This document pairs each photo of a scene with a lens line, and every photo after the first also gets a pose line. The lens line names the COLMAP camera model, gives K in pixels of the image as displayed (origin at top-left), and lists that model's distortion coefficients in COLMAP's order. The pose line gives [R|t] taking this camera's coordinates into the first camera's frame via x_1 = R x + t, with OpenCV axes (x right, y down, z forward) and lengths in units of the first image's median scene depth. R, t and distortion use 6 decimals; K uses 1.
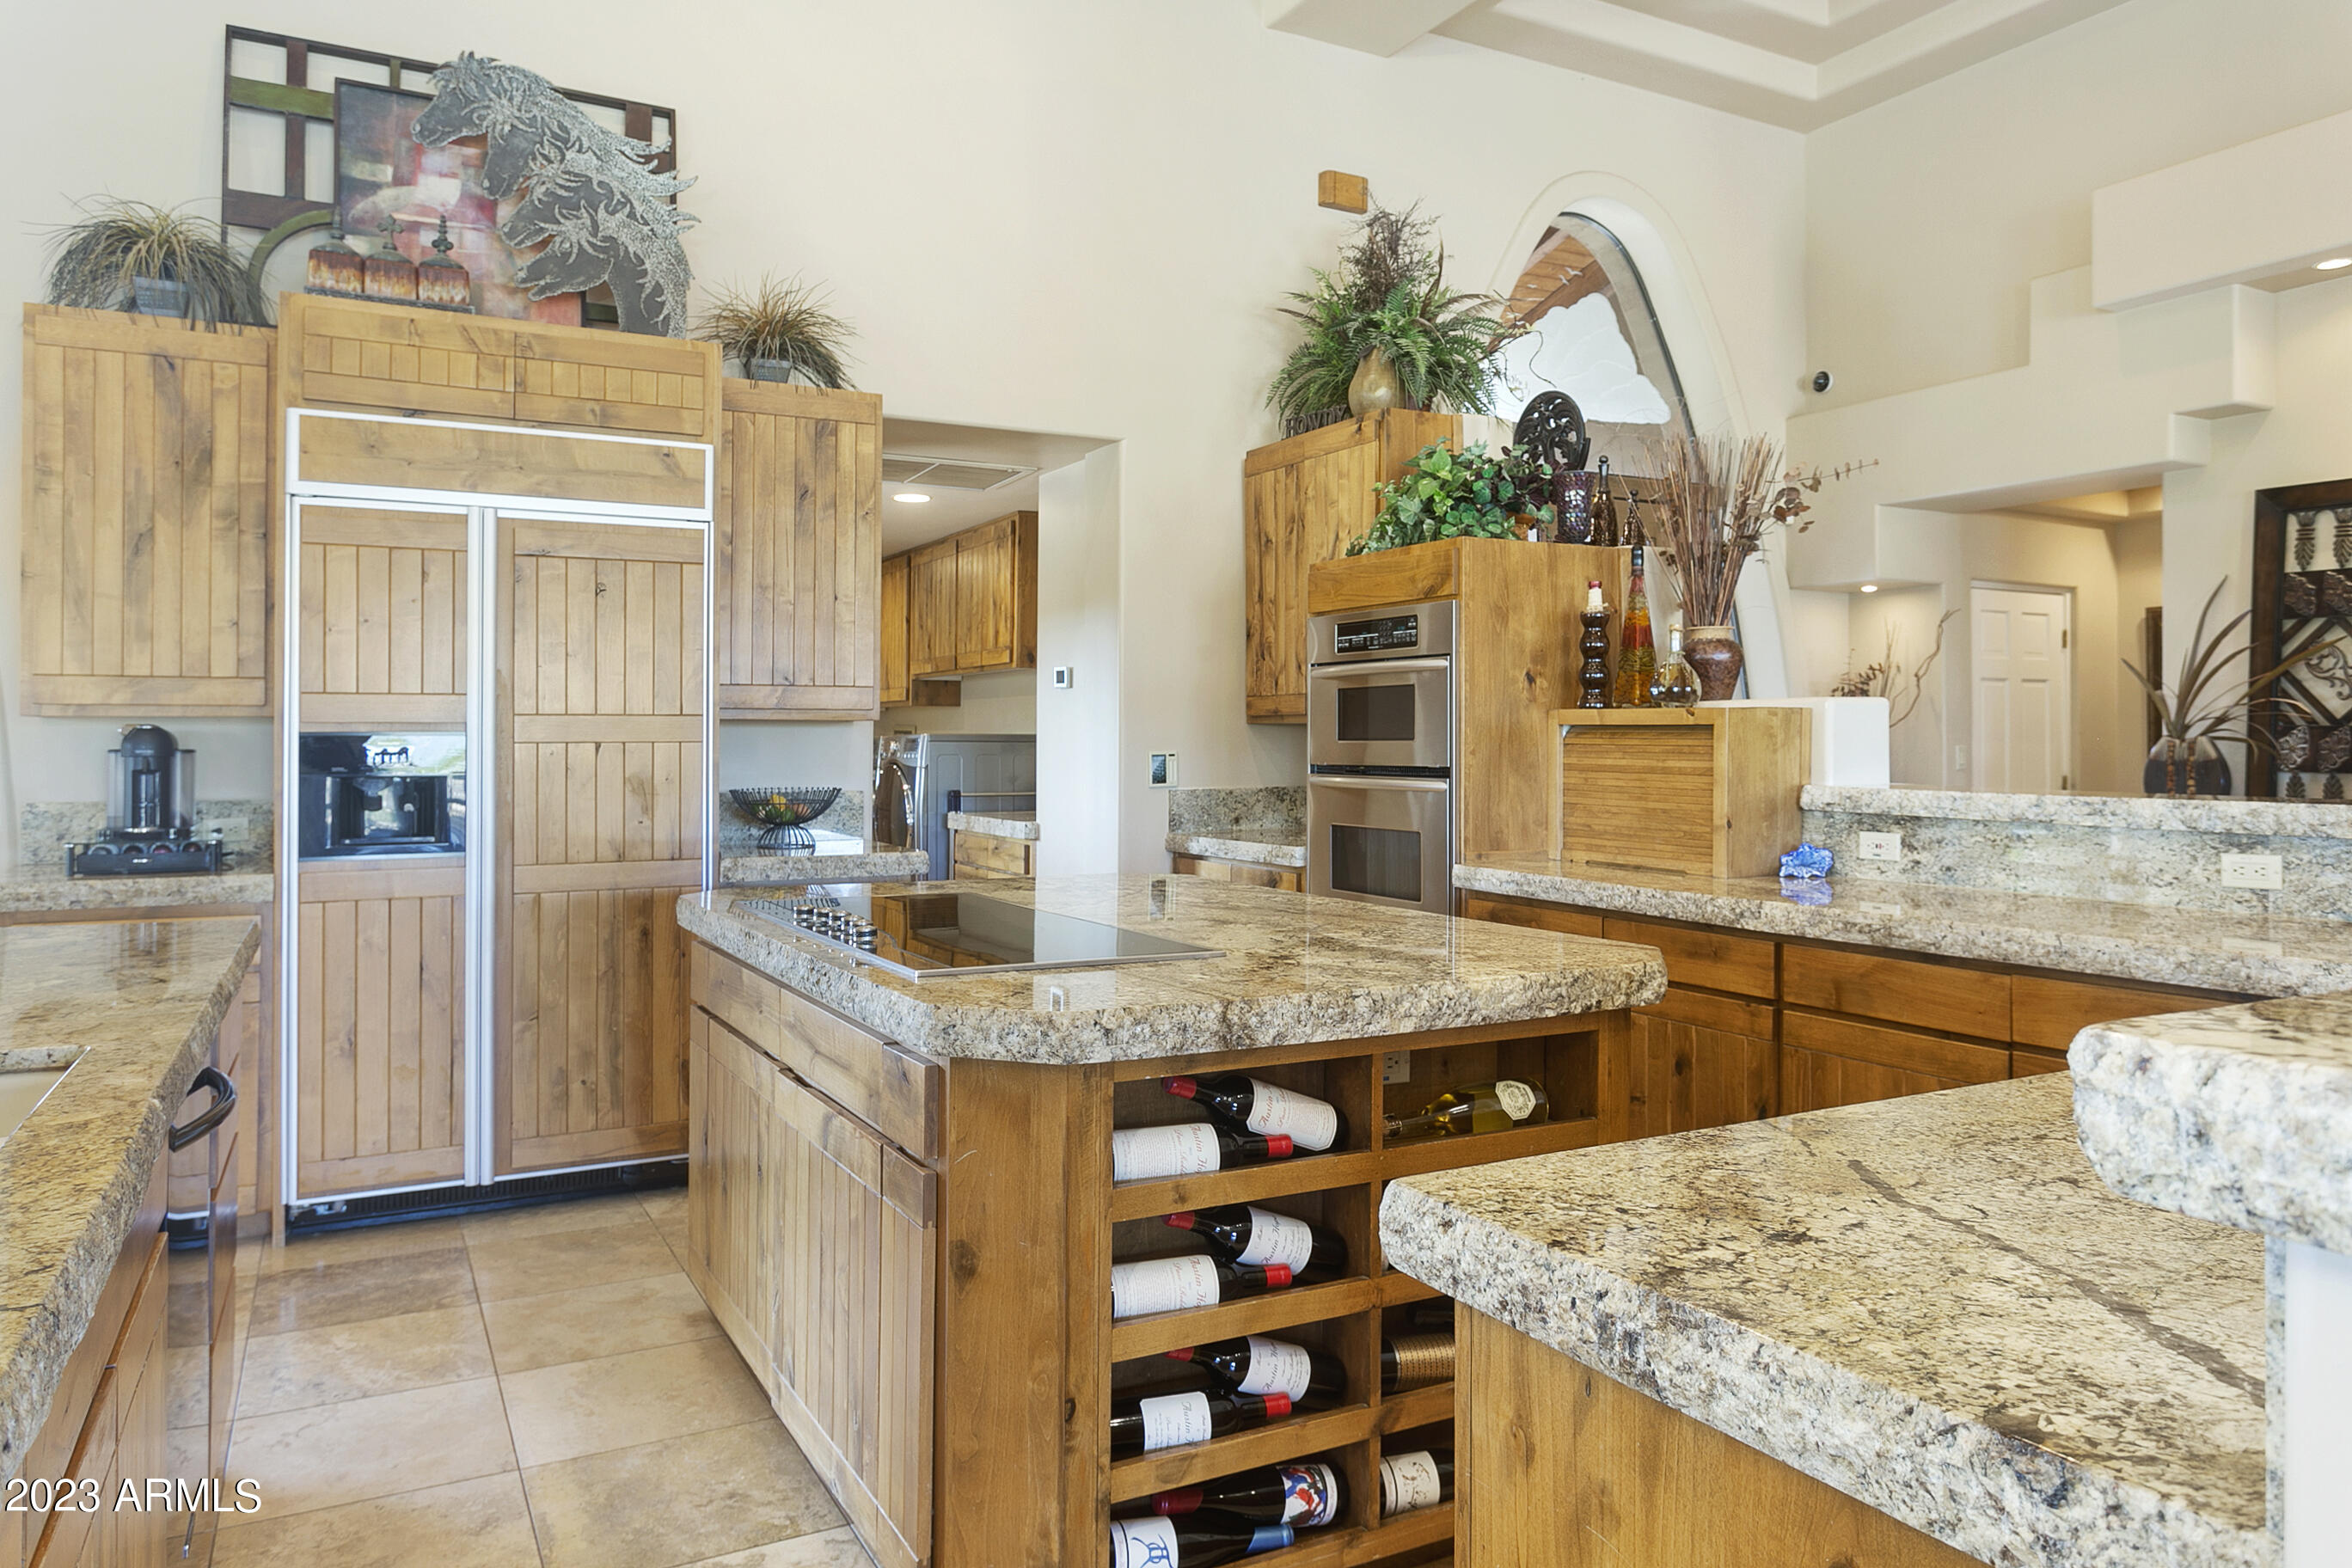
lens RADIAL K [[1540.2, 0, 1182.4], [0, 1540.2, 719.4], [0, 0, 1]] dist [-0.011944, 0.007280]
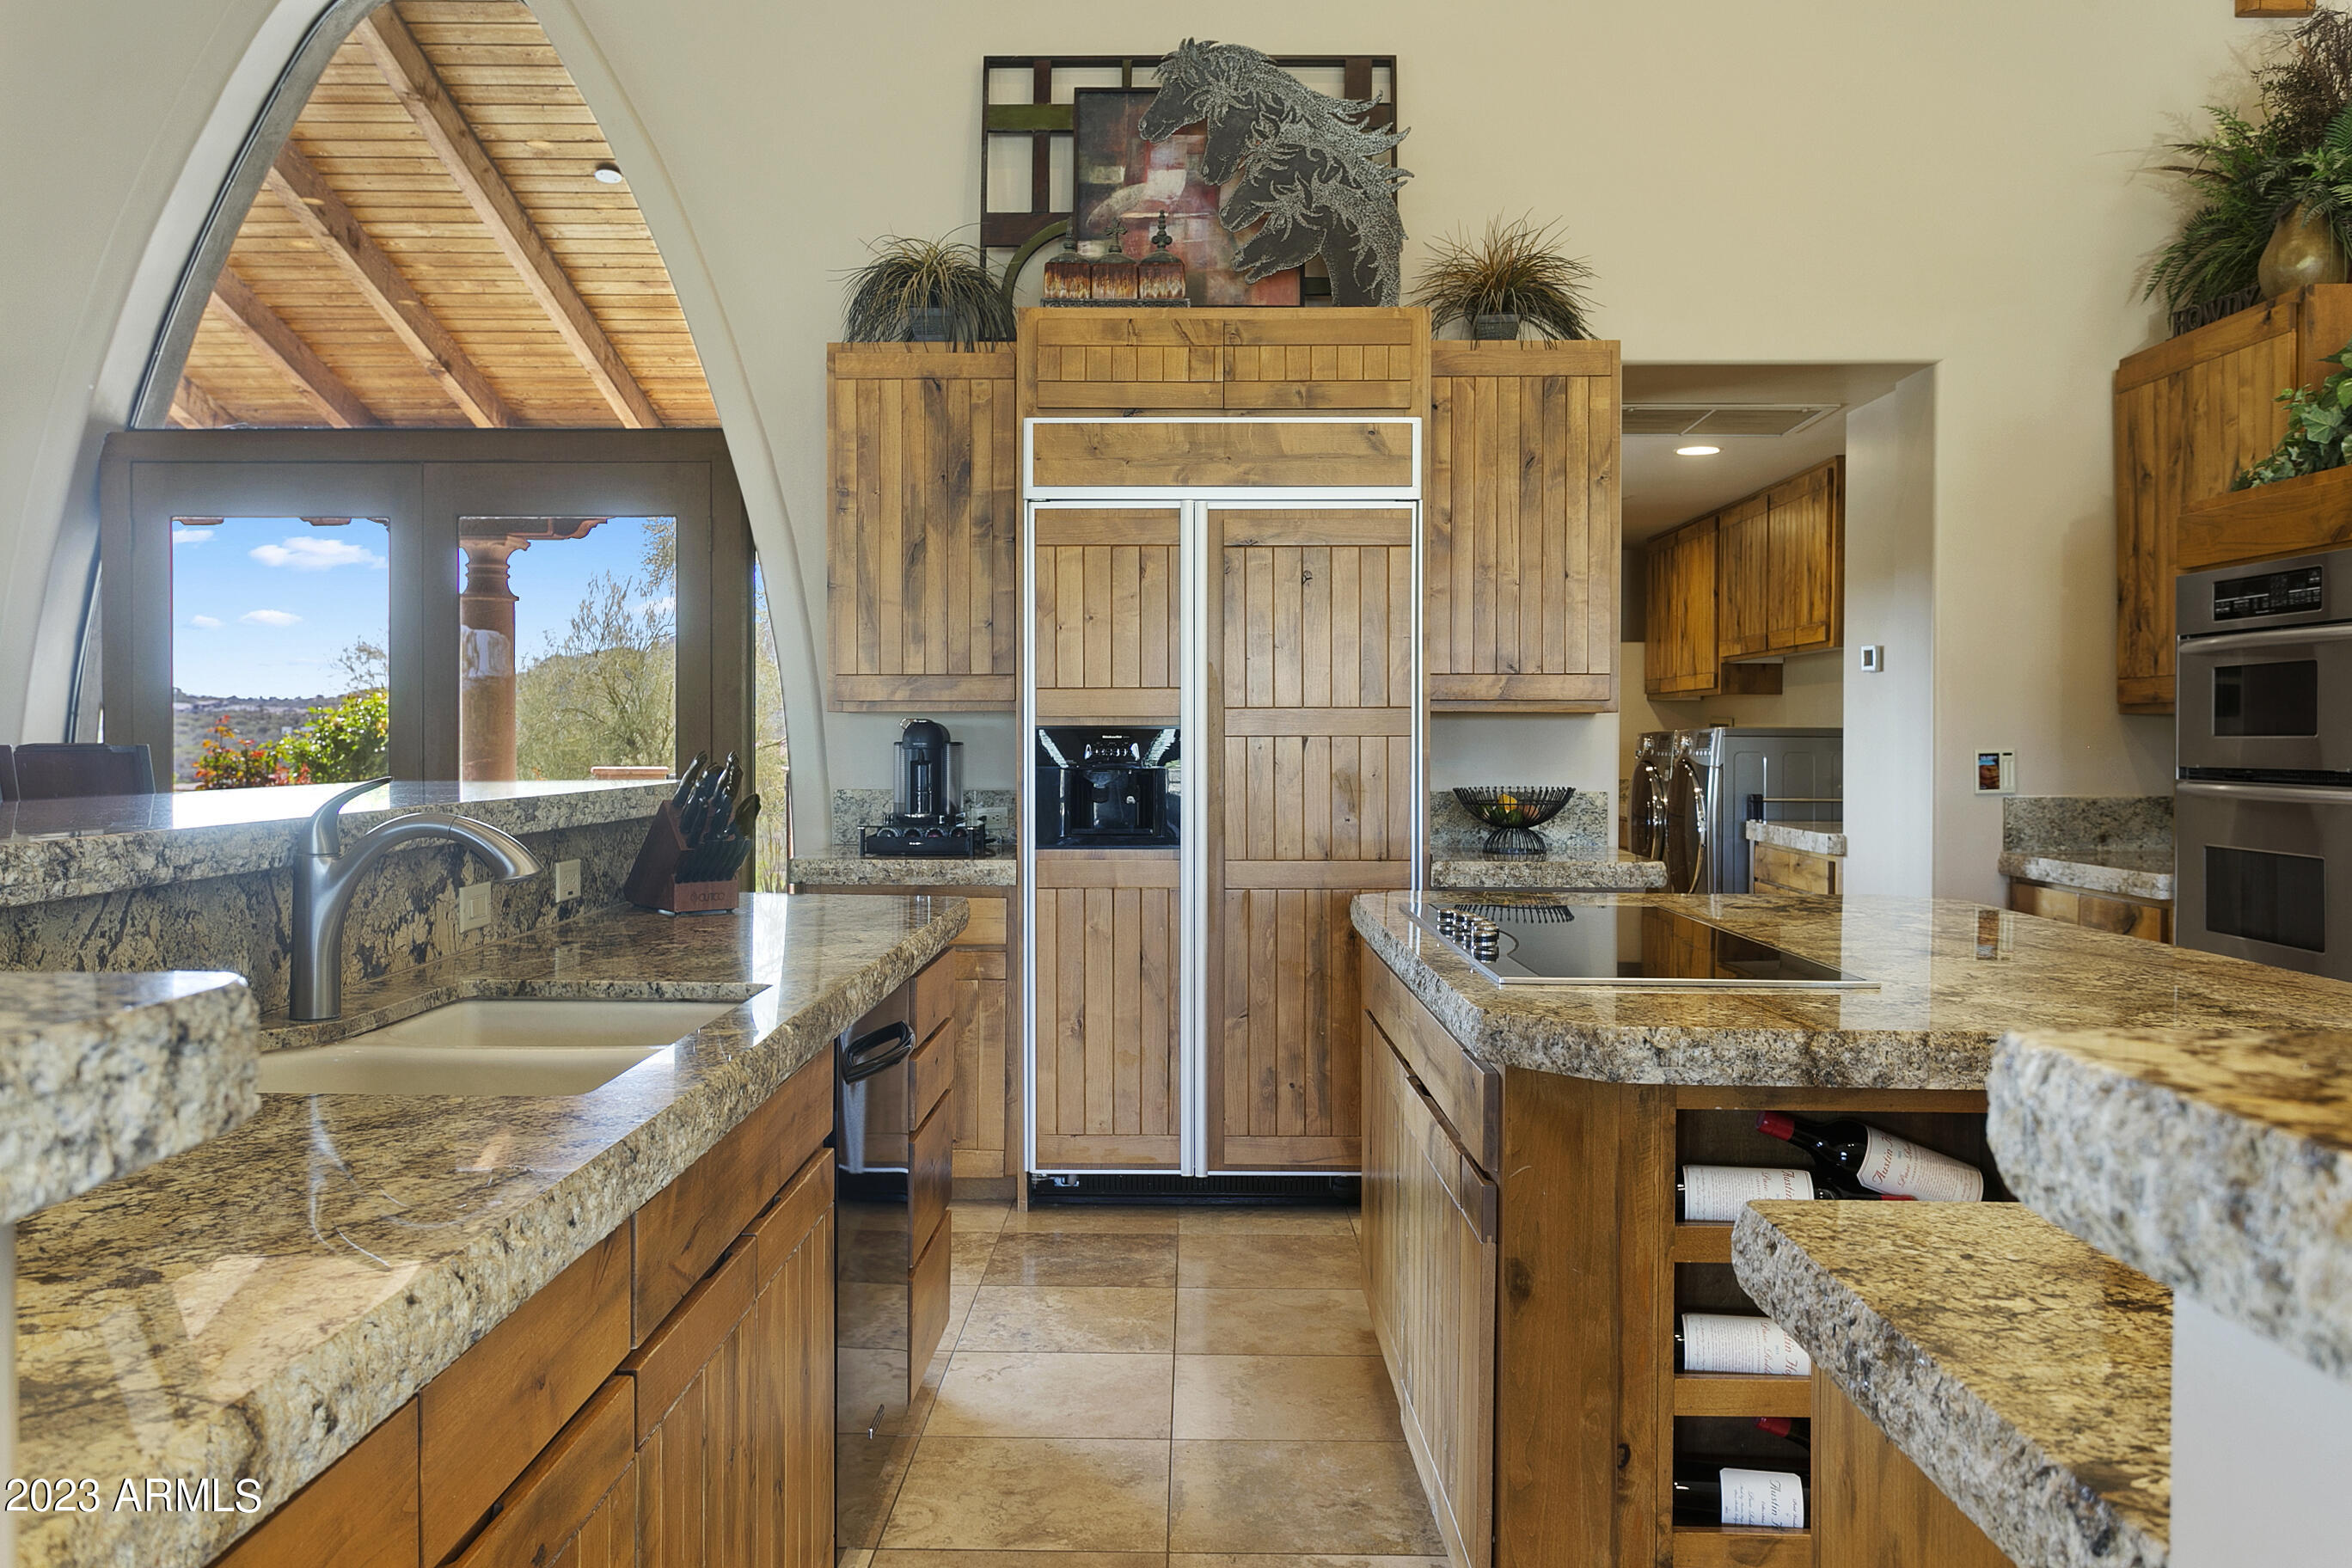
lens RADIAL K [[1810.0, 0, 1163.8], [0, 1810.0, 739.6], [0, 0, 1]] dist [0.000947, 0.011126]
pose [[0.872881, 0.002802, -0.487925, 0.099181], [0.004919, 0.999882, 0.014542, 0.000012], [0.487908, -0.015094, 0.872765, -0.037380]]
